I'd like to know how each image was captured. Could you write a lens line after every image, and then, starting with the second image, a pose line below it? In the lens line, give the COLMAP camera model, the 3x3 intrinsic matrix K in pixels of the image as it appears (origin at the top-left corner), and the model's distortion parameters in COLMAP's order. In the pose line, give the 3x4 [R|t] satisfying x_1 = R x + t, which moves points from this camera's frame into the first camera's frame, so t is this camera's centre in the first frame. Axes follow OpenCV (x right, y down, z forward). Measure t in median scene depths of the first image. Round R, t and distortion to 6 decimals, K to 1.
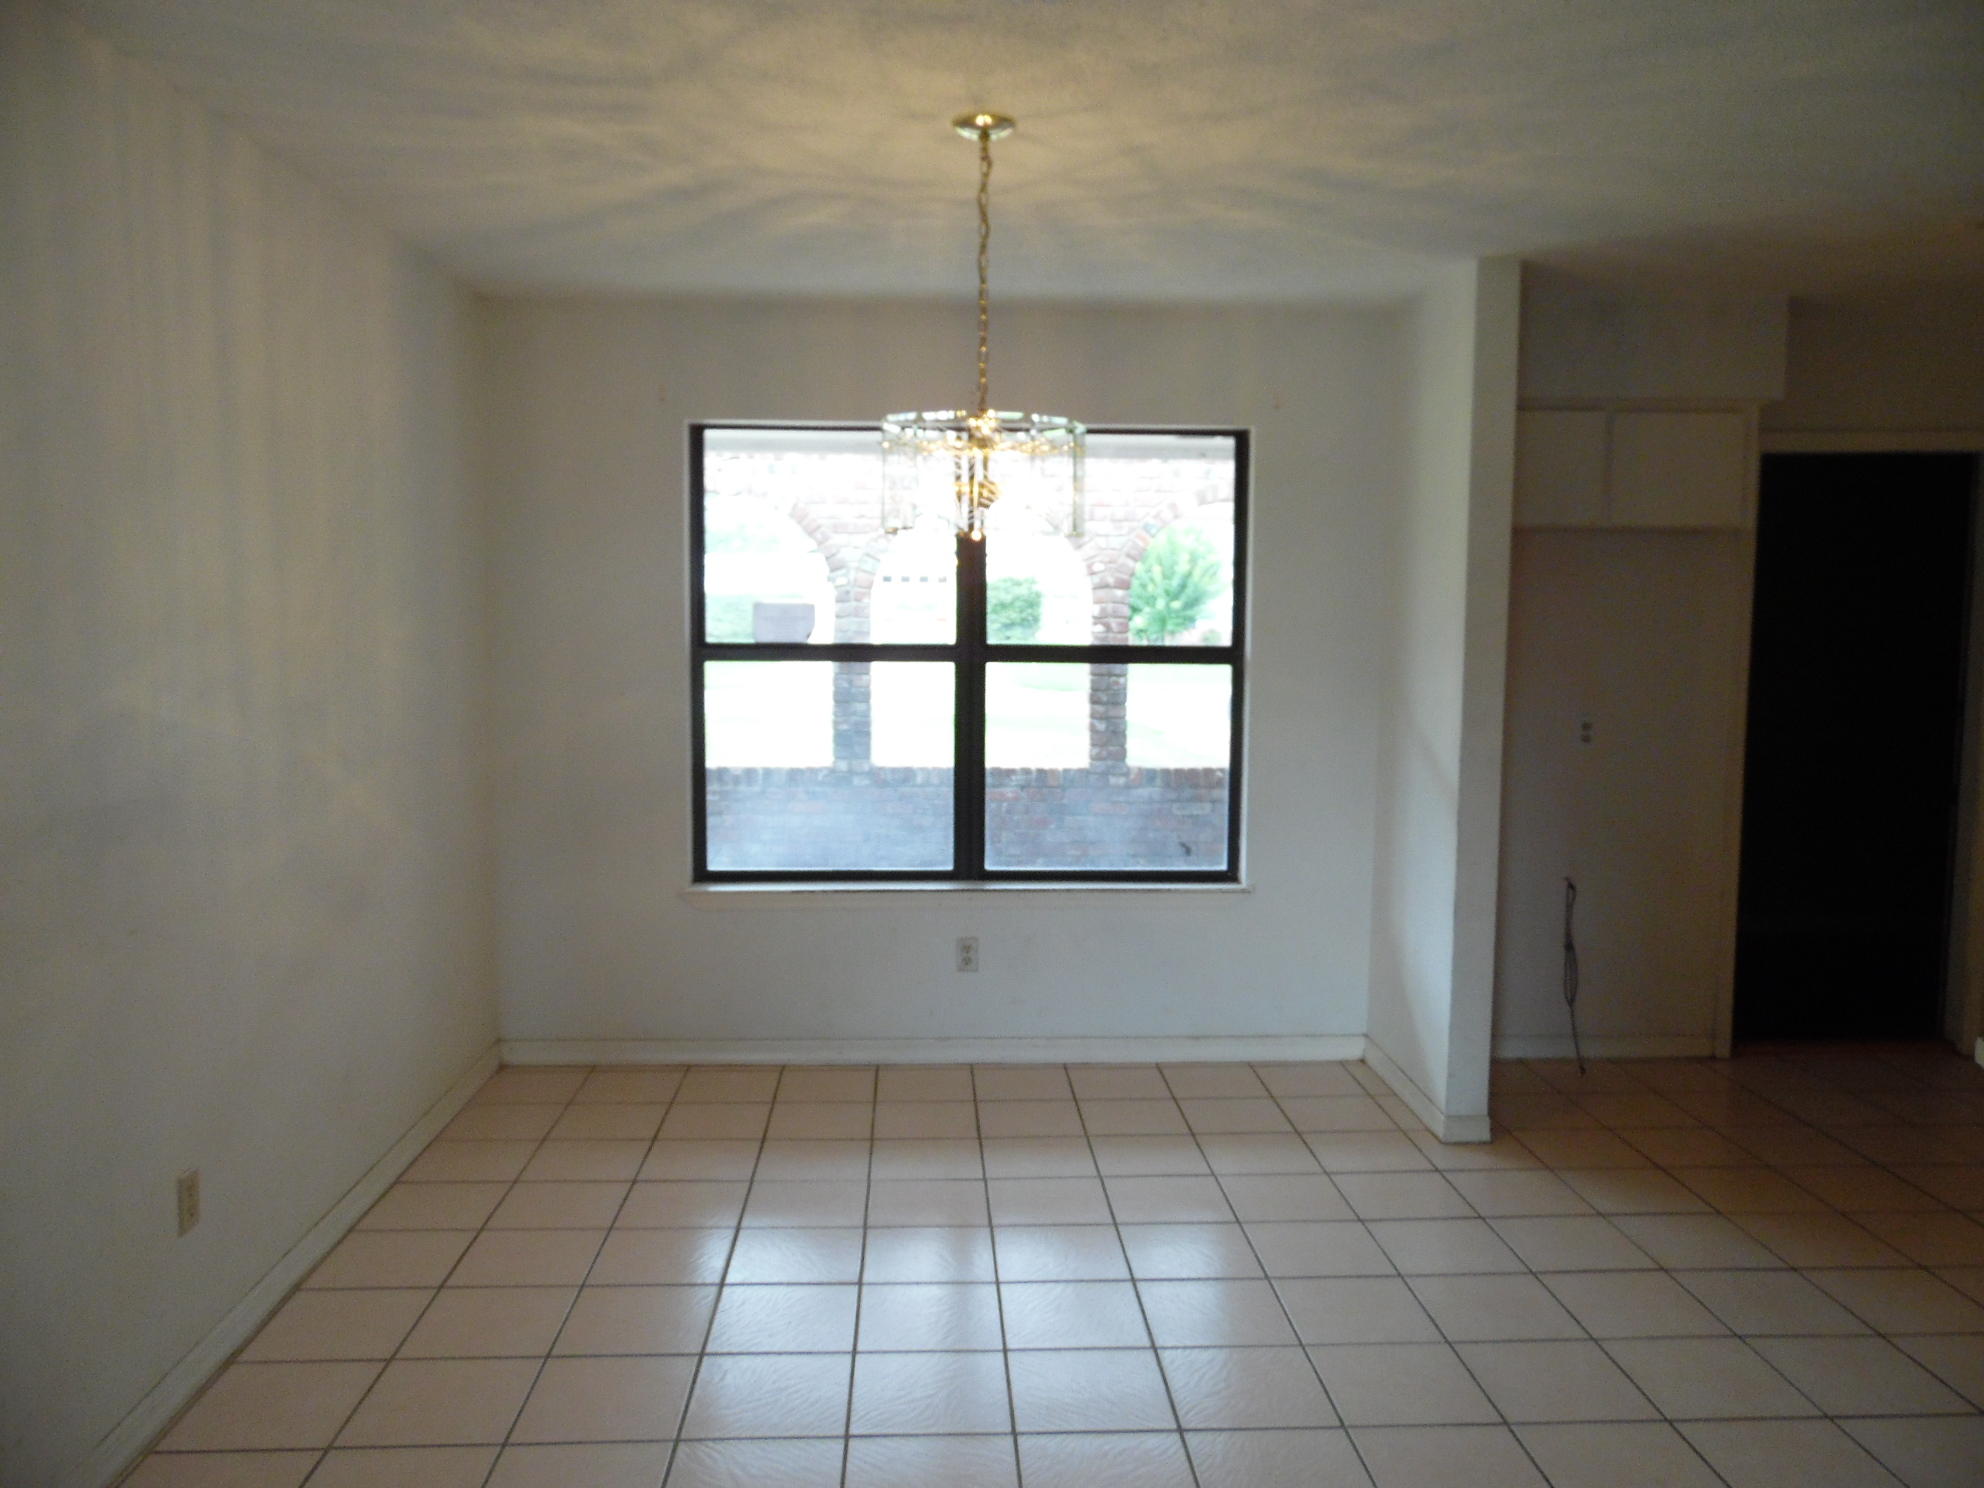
lens RADIAL K [[1442.4, 0, 992.0], [0, 1442.4, 744.0], [0, 0, 1]] dist [-0.047326, 0.051273]
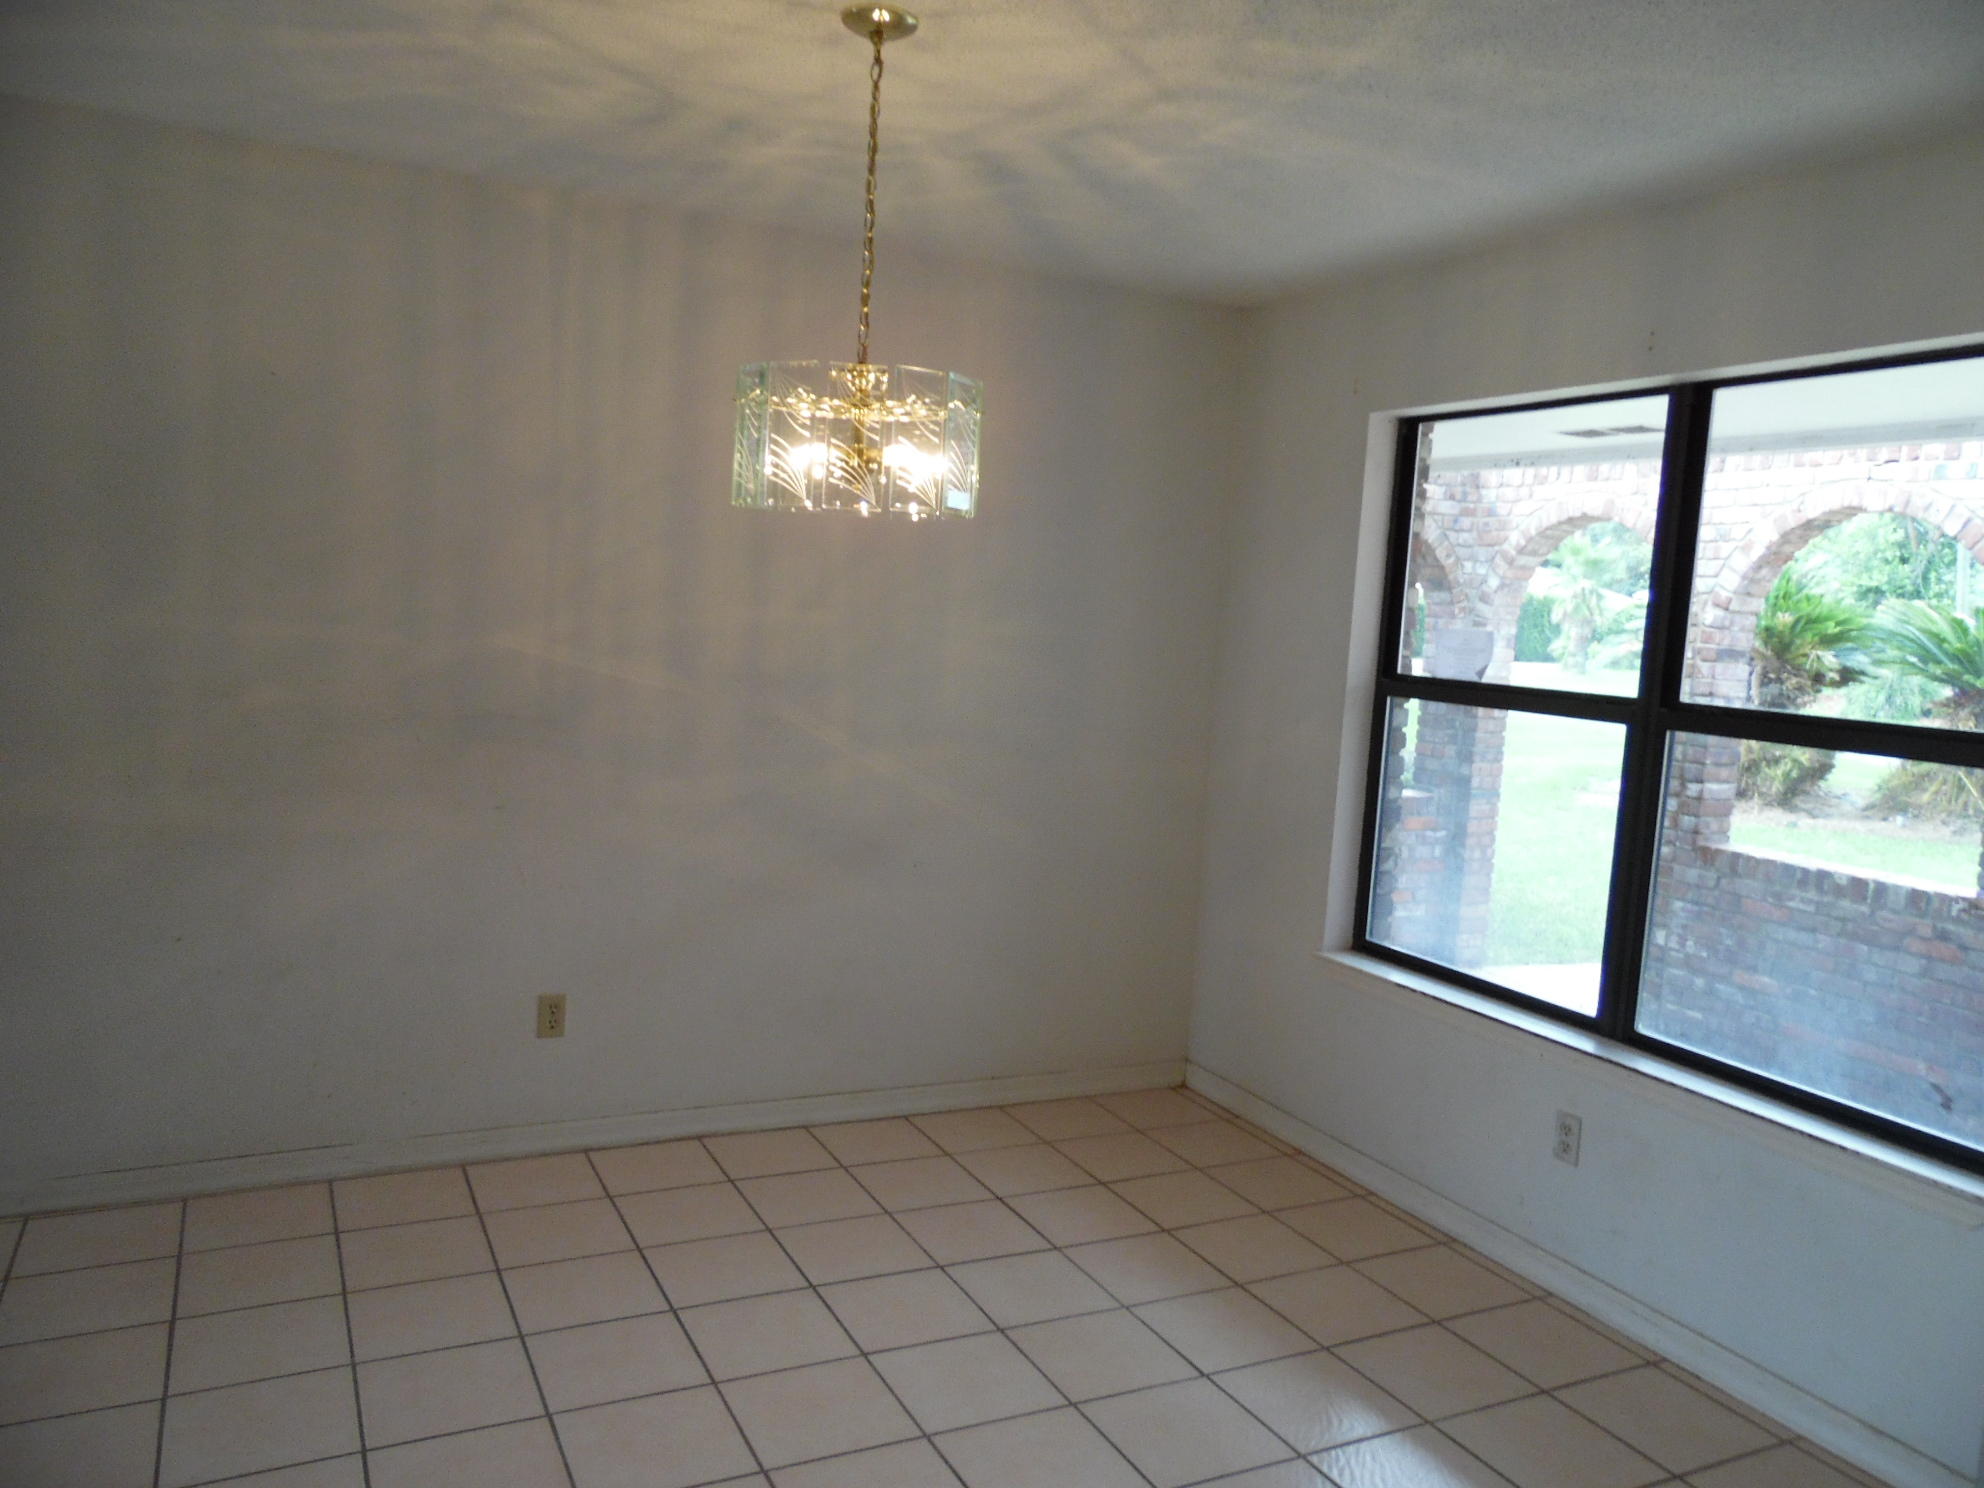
lens RADIAL K [[1442.4, 0, 992.0], [0, 1442.4, 744.0], [0, 0, 1]] dist [-0.047326, 0.051273]
pose [[0.421337, 0.105735, -0.900719, 0.471243], [-0.143233, 0.988474, 0.049036, -0.037464], [0.895522, 0.108352, 0.431625, 0.428537]]
